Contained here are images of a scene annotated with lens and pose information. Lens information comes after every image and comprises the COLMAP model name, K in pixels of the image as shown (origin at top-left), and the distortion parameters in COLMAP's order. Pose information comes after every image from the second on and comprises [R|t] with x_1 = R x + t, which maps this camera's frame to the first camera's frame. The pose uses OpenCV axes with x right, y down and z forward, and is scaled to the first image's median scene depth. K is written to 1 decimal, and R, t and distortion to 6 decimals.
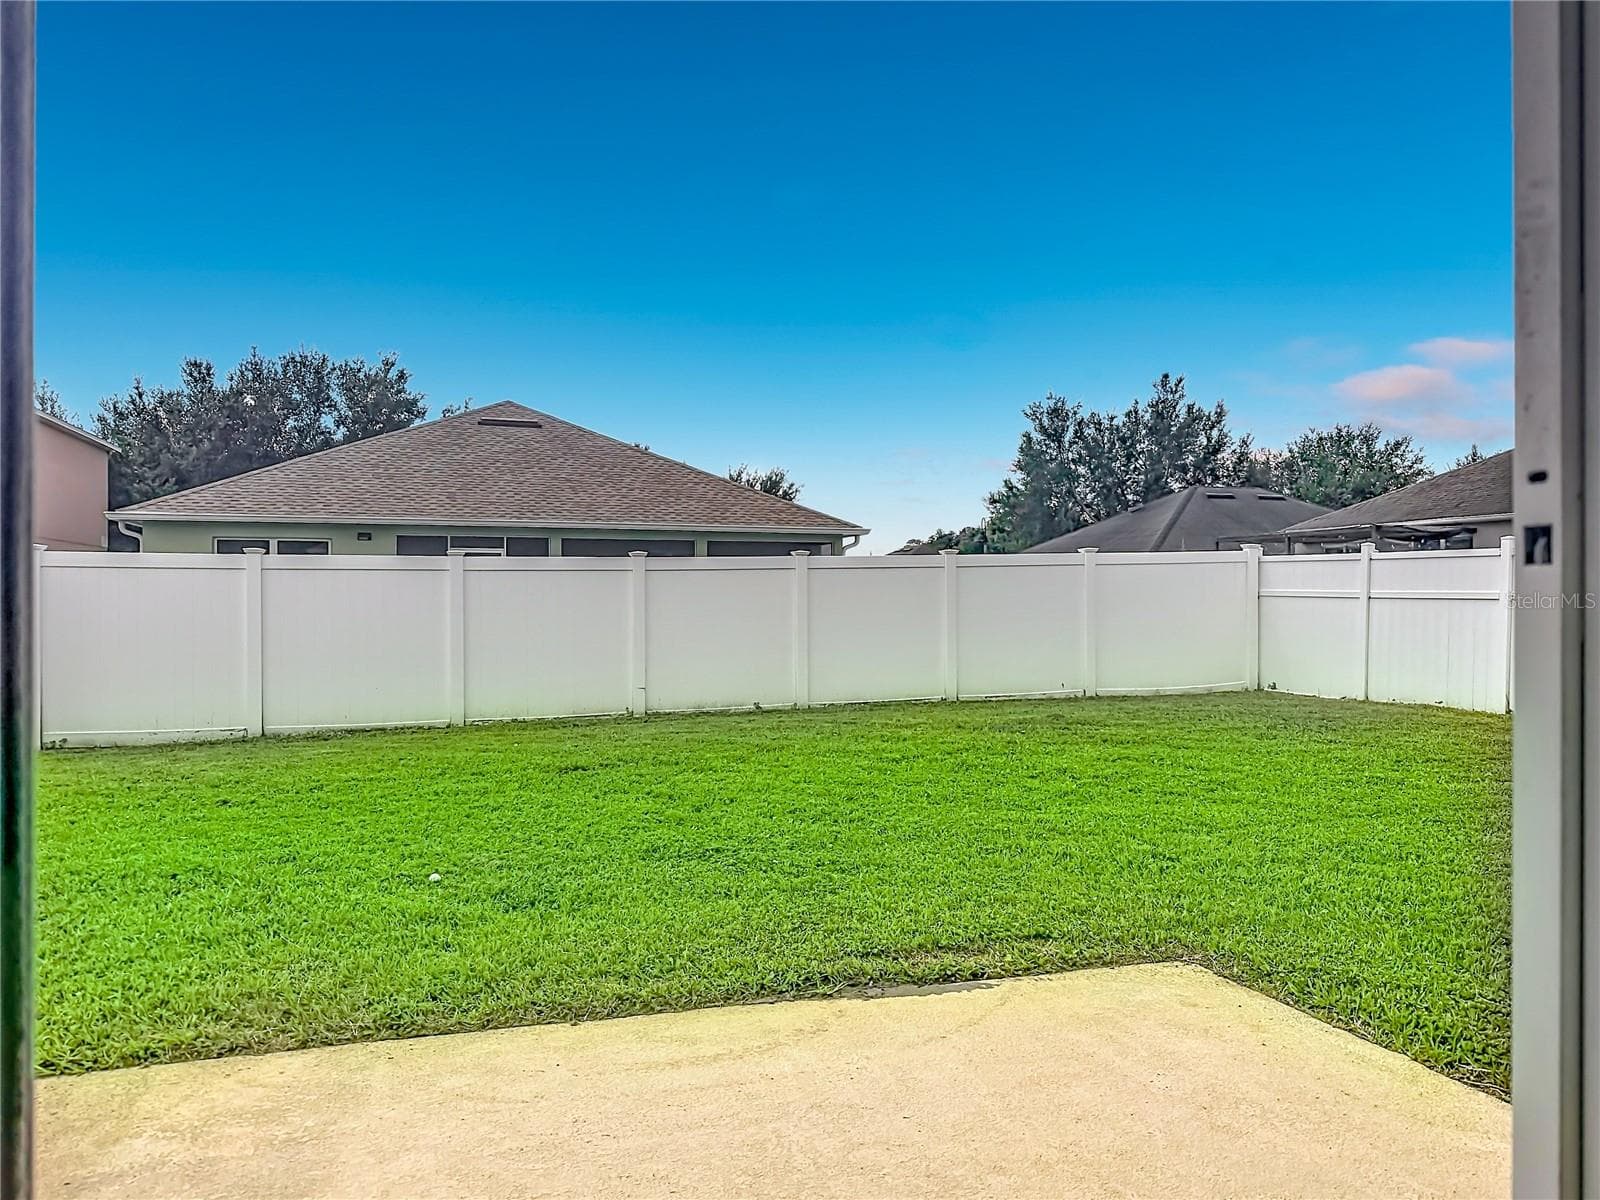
lens RADIAL K [[1114.4, 0, 800.0], [0, 1114.4, 600.0], [0, 0, 1]] dist [0.060185, -0.071766]
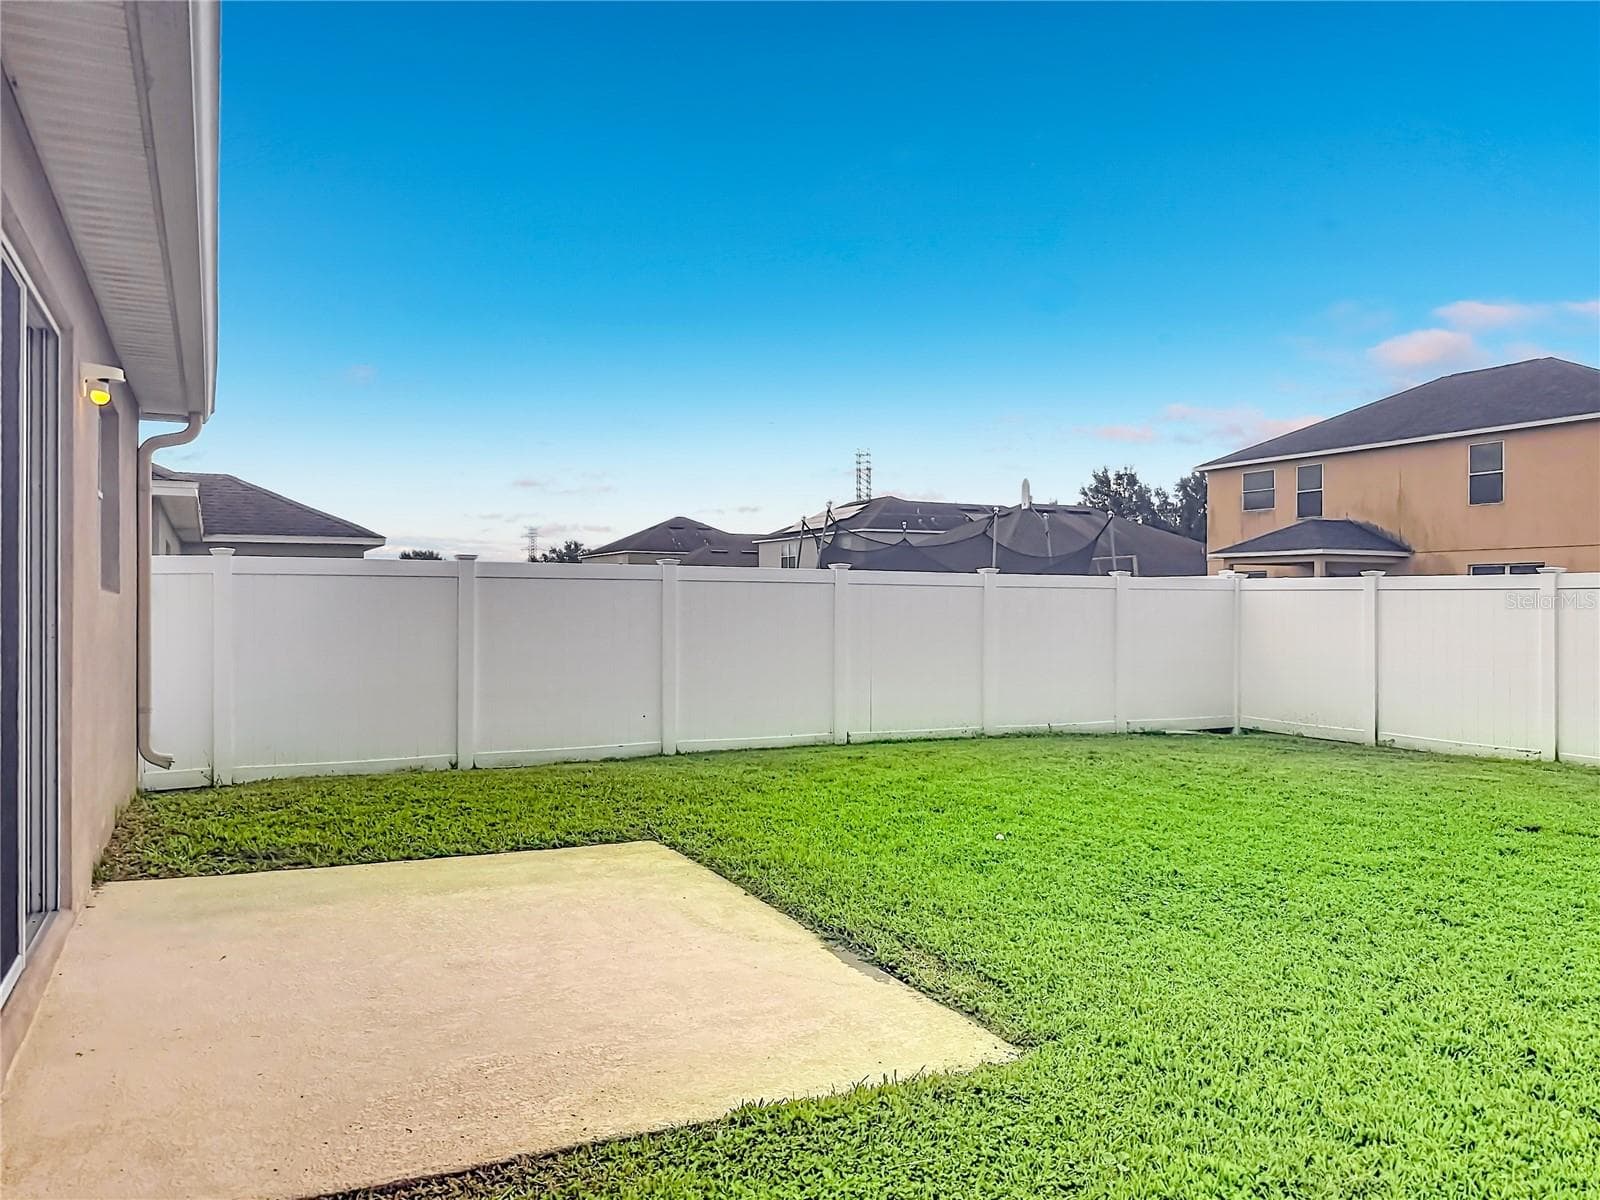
lens RADIAL K [[1251.5, 0, 800.0], [0, 1251.5, 600.0], [0, 0, 1]] dist [0.093307, -0.104984]
pose [[0.134387, -0.000027, -0.990929, 0.074728], [-0.004362, 0.999990, -0.000619, -0.001090], [0.990919, 0.004405, 0.134386, 0.041778]]
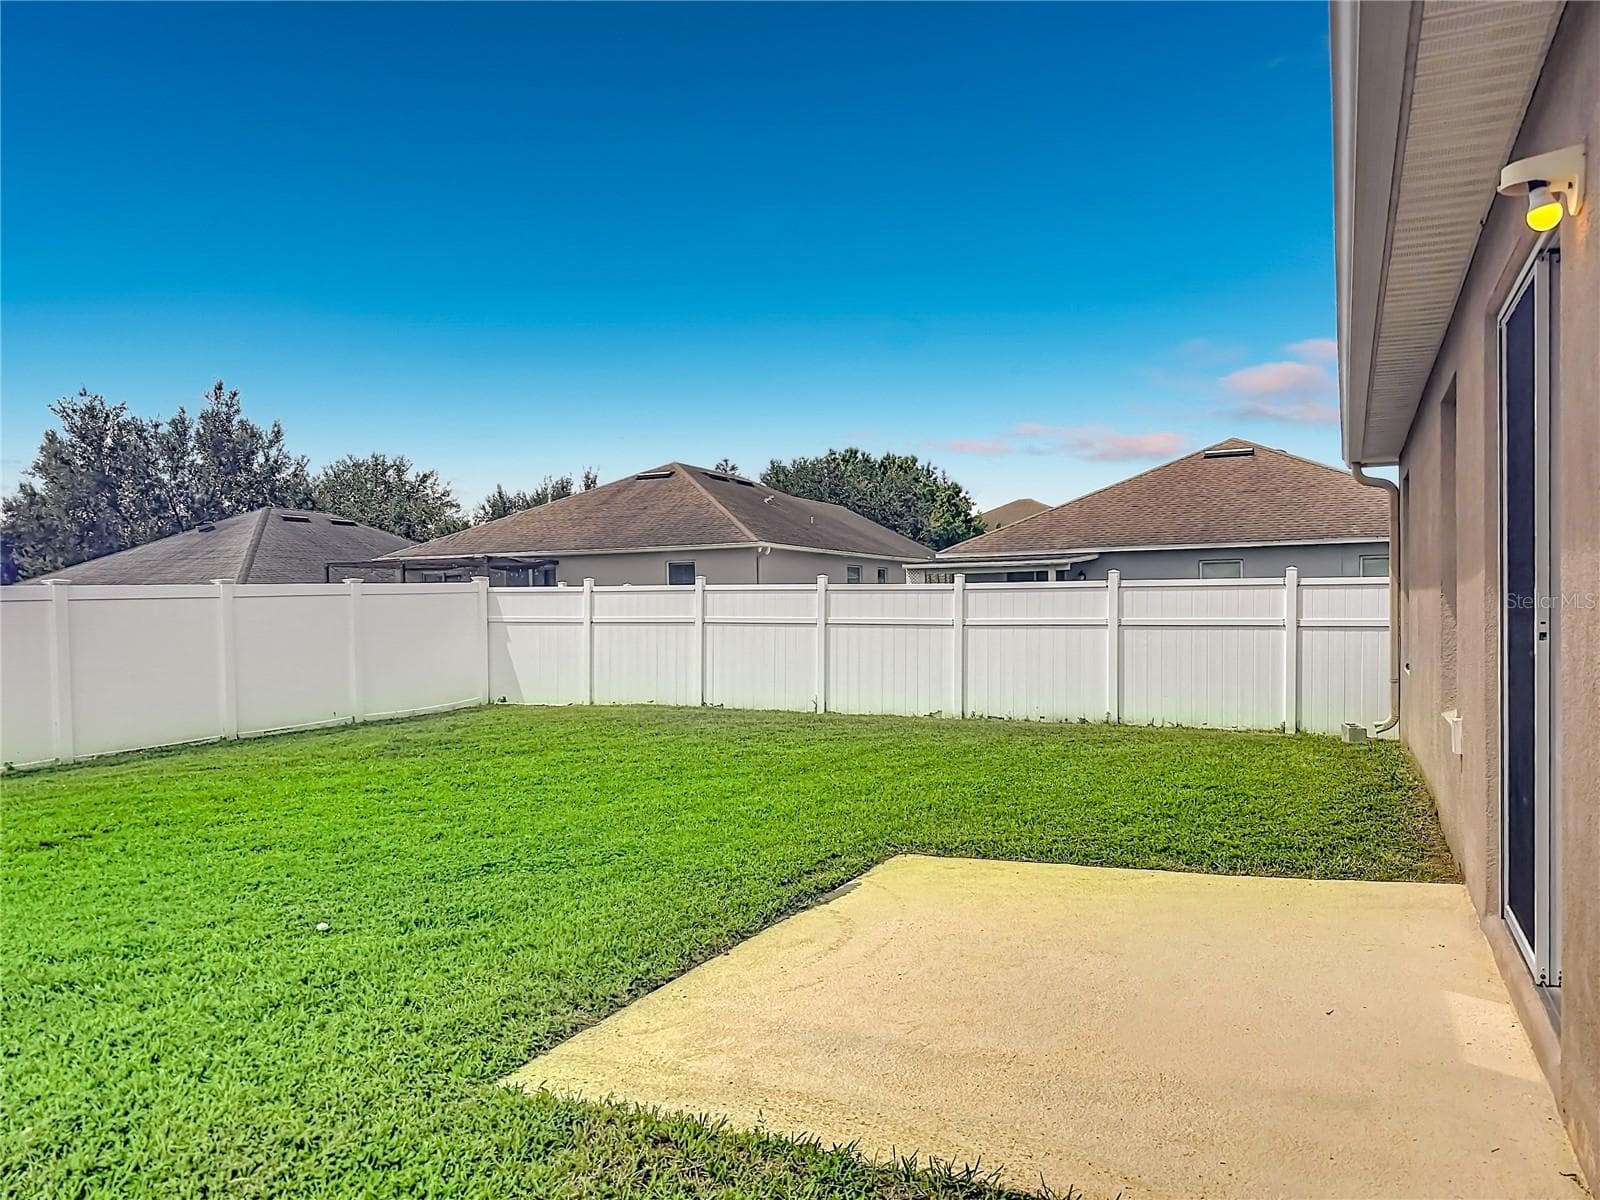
lens RADIAL K [[1114.4, 0, 800.0], [0, 1114.4, 600.0], [0, 0, 1]] dist [0.060185, -0.071766]
pose [[0.675859, -0.003625, 0.737022, -0.057860], [0.016971, 0.999799, -0.010646, -0.002223], [-0.736836, 0.019703, 0.675785, -0.000476]]
